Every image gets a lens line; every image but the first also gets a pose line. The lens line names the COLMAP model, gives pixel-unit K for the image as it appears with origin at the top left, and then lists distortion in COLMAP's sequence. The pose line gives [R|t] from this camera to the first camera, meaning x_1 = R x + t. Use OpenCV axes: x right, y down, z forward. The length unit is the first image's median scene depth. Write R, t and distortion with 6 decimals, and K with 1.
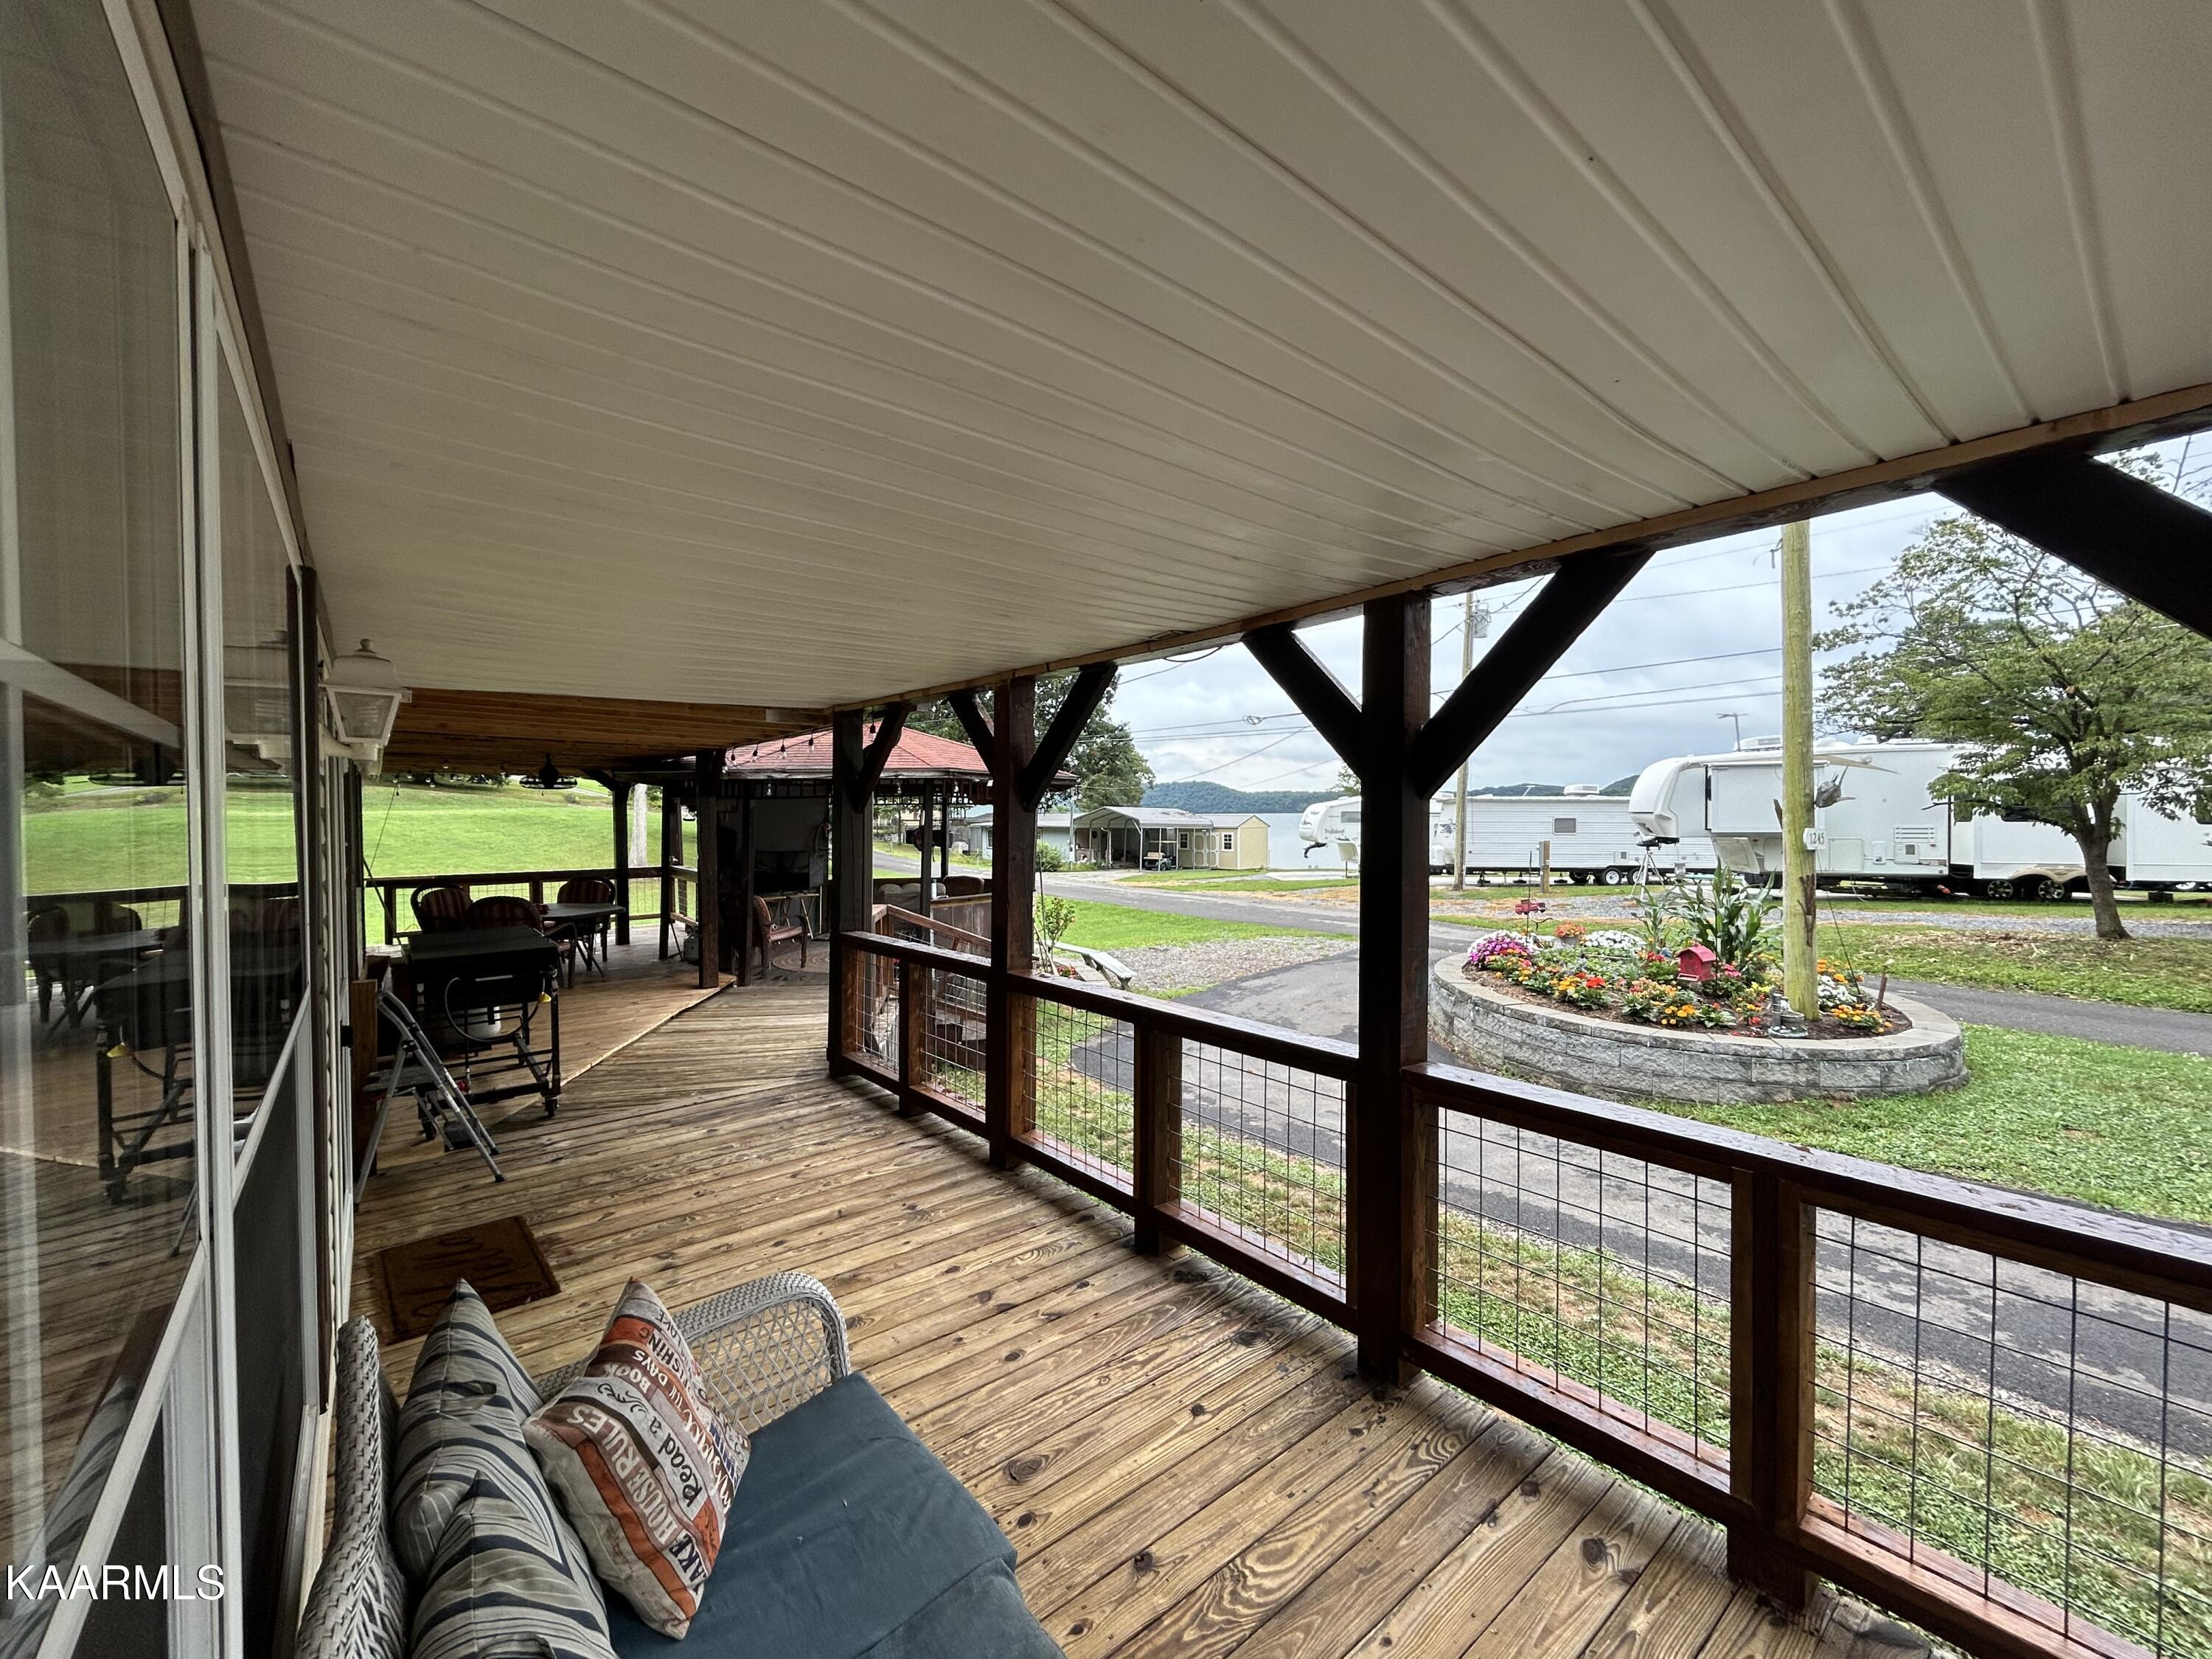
lens RADIAL K [[899.6, 0, 1106.0], [0, 899.6, 829.5], [0, 0, 1]] dist [-0.001371, 0.000243]
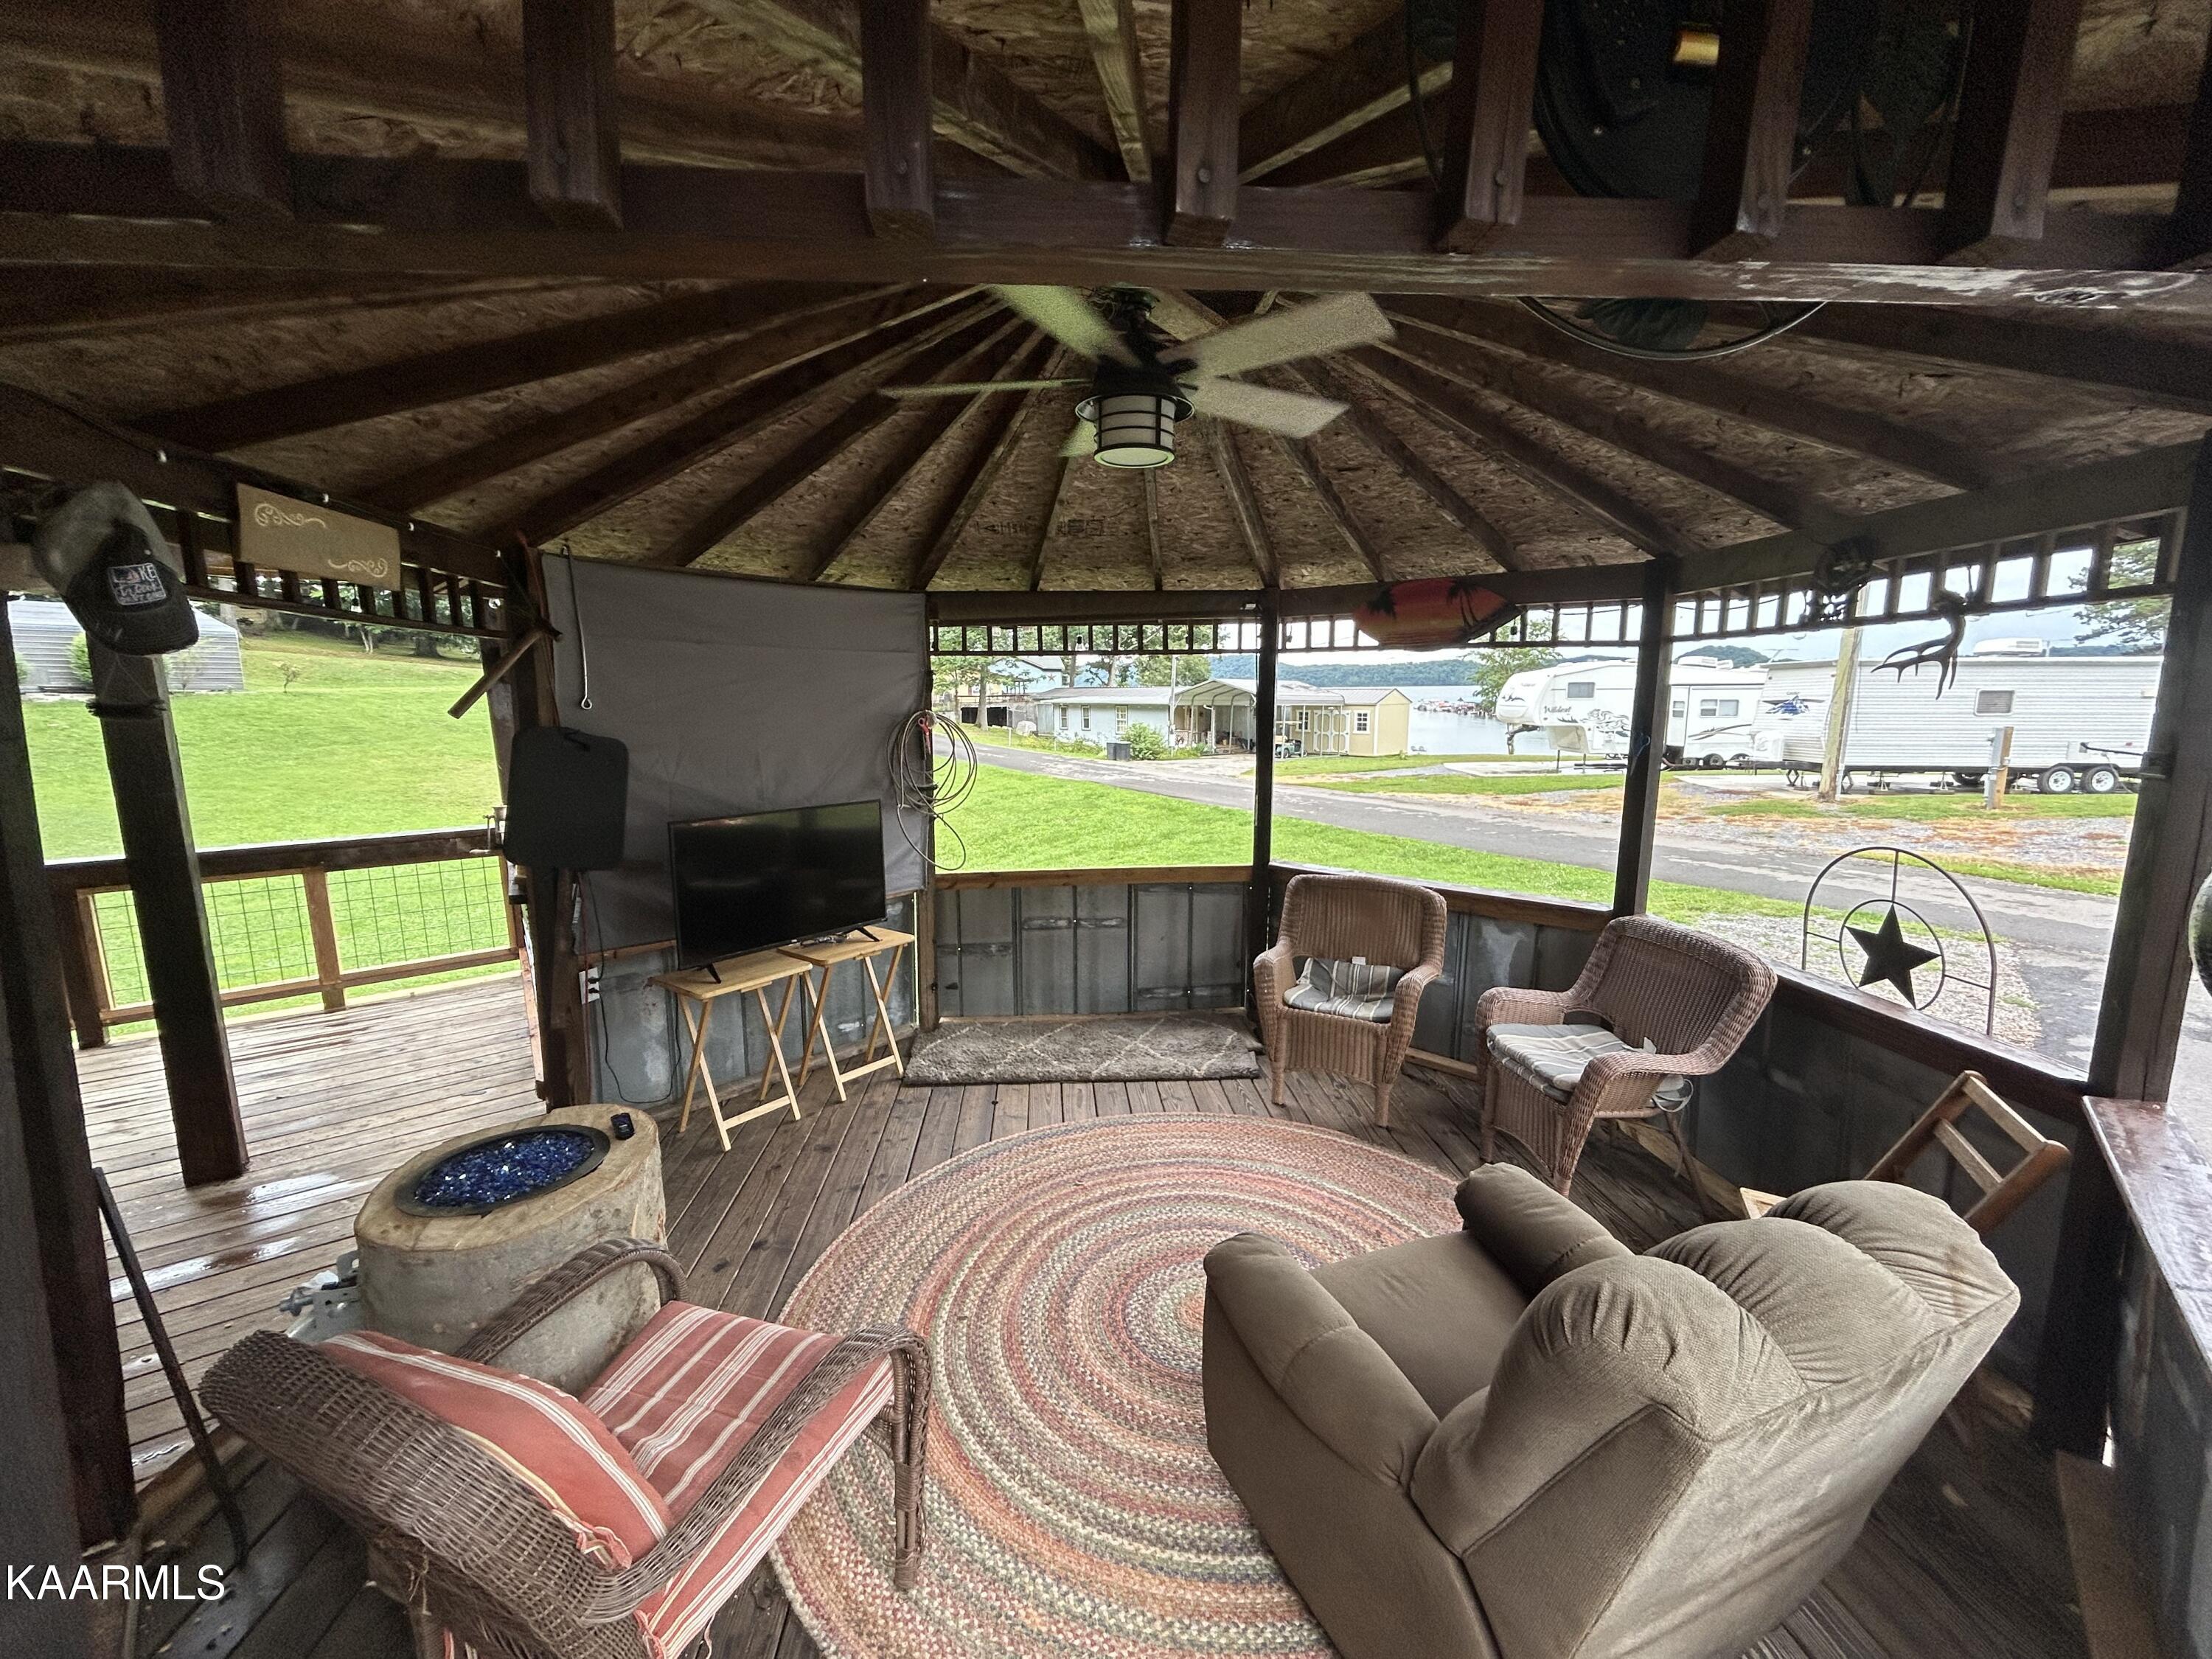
lens RADIAL K [[899.6, 0, 1106.0], [0, 899.6, 829.5], [0, 0, 1]] dist [-0.001371, 0.000243]
pose [[0.998861, 0.003497, -0.047593, -0.067286], [0.003072, 0.990529, 0.137271, -0.002642], [0.047623, -0.137261, 0.989389, 0.199955]]
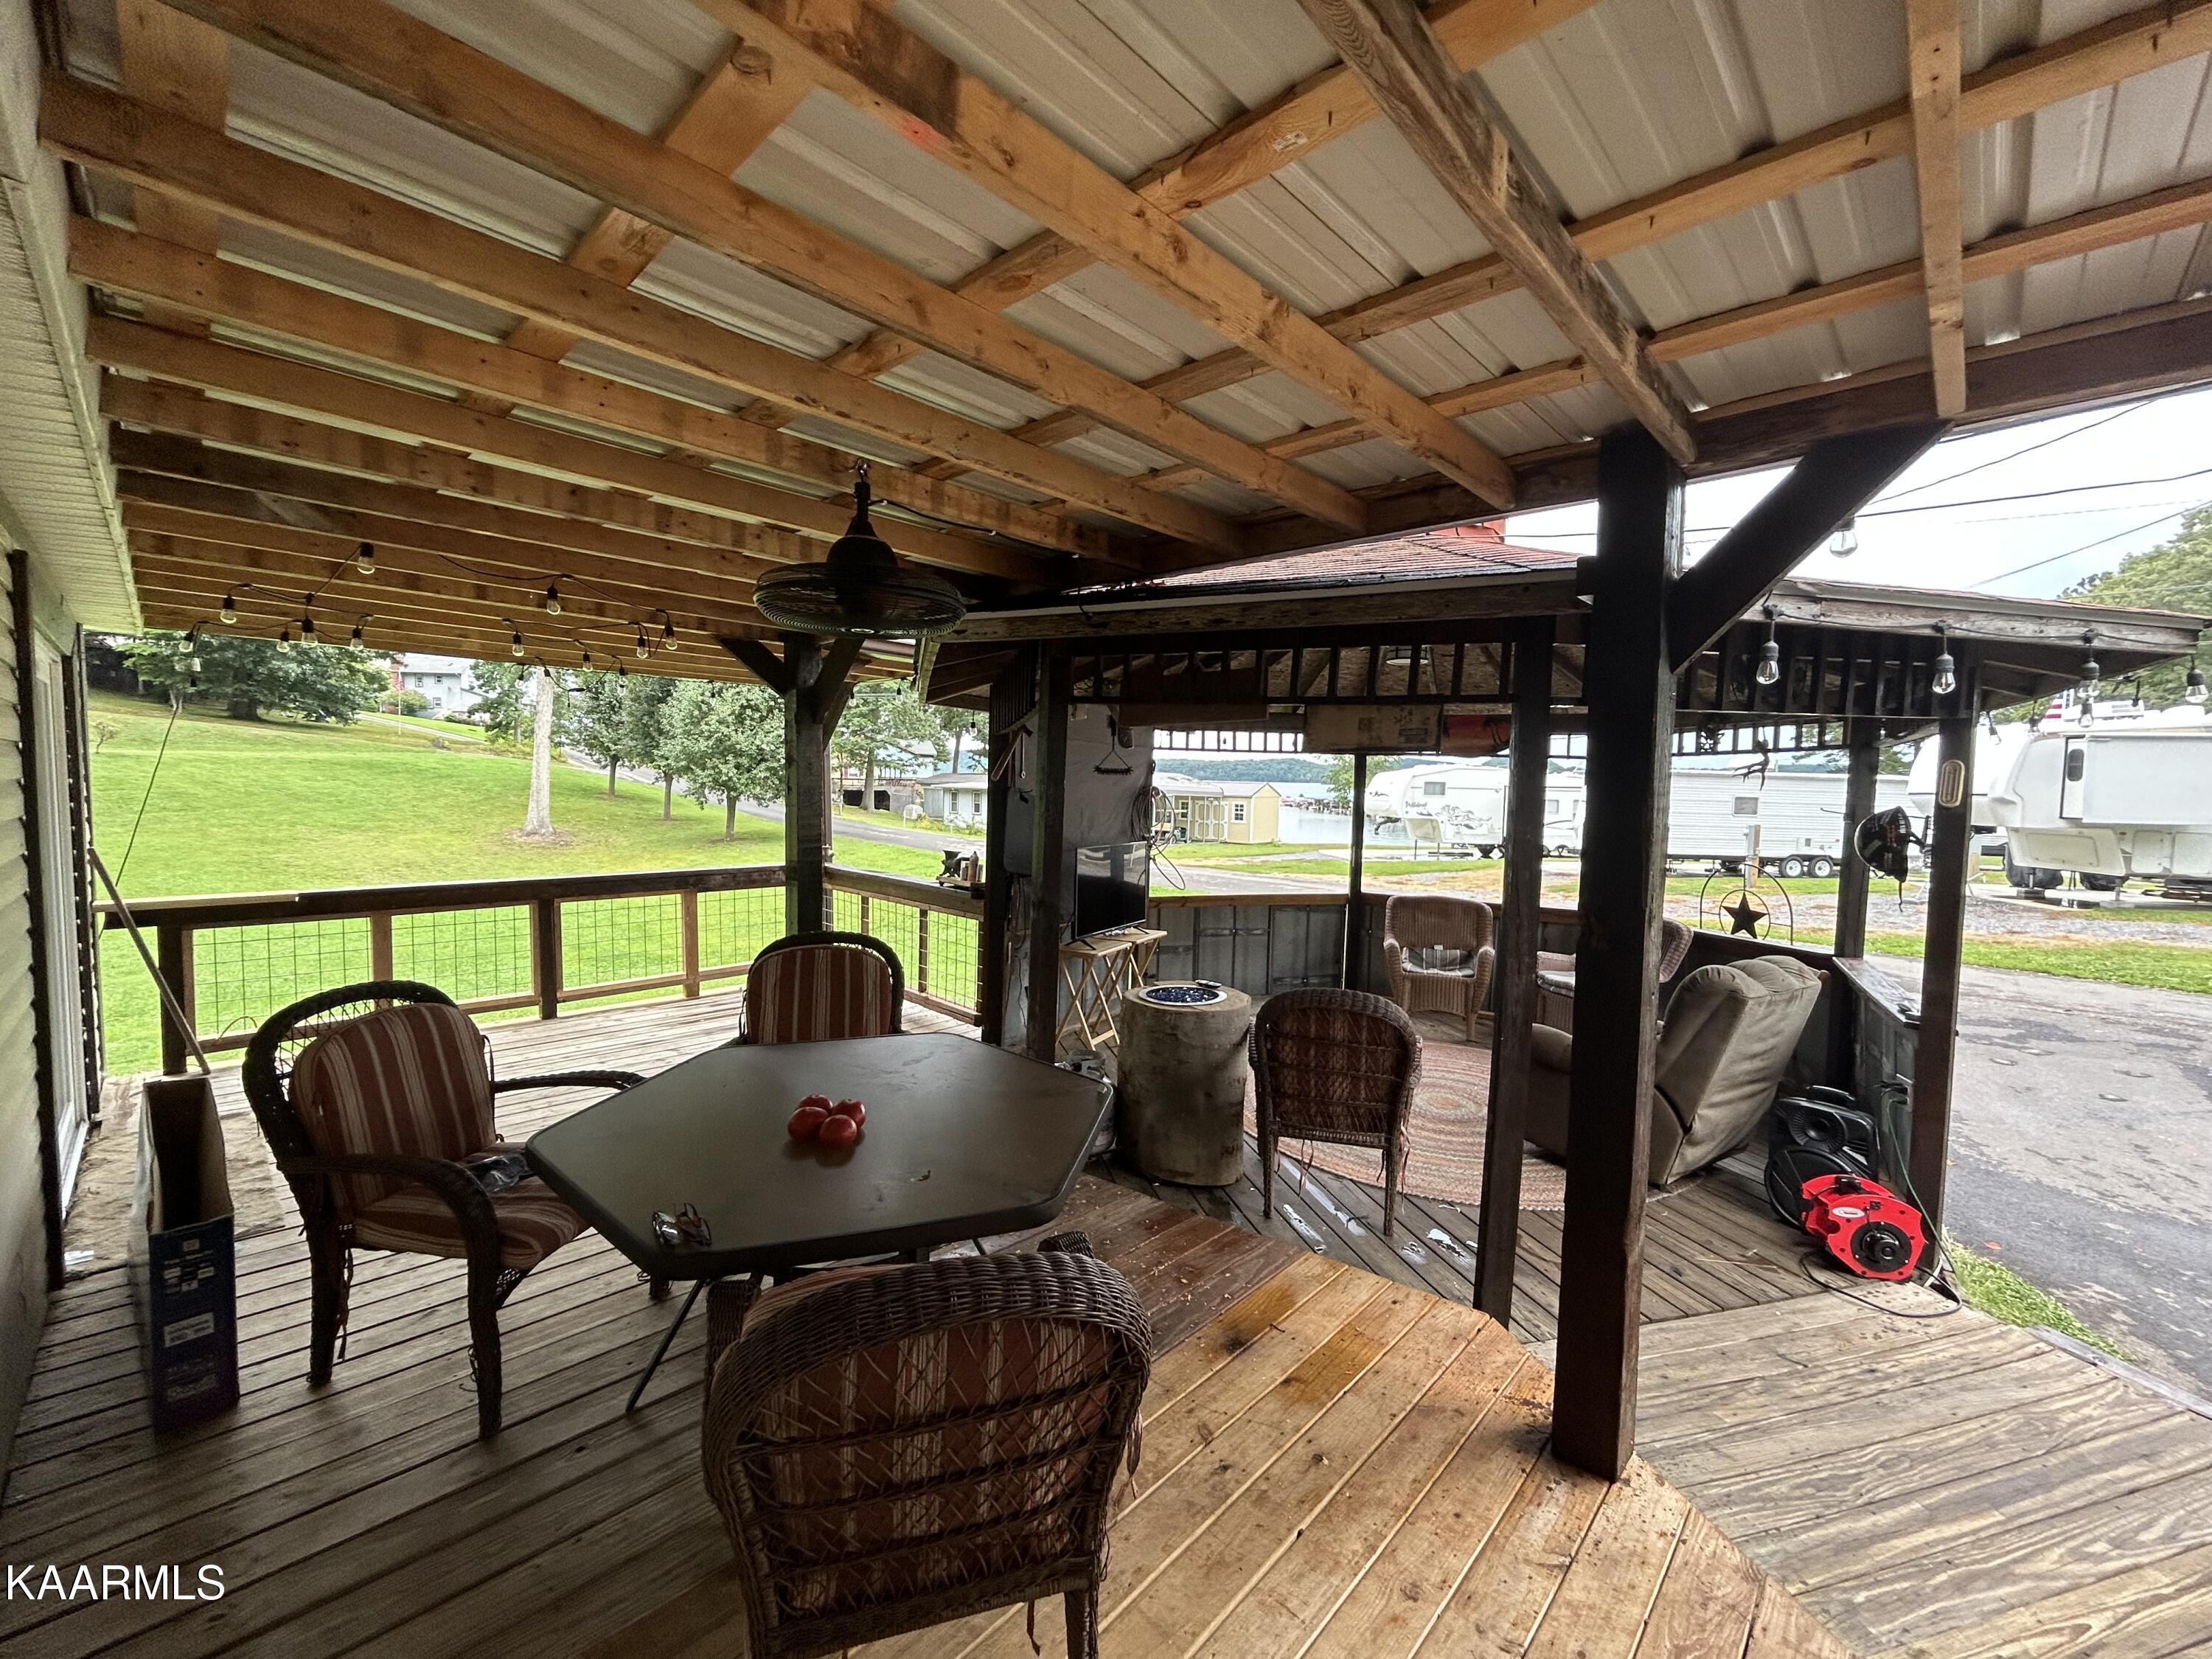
lens RADIAL K [[899.6, 0, 1106.0], [0, 899.6, 829.5], [0, 0, 1]] dist [-0.001371, 0.000243]
pose [[0.992968, 0.018481, 0.116932, -0.117533], [-0.023064, 0.999013, 0.037969, -0.000235], [-0.116115, -0.040399, 0.992414, 0.151012]]
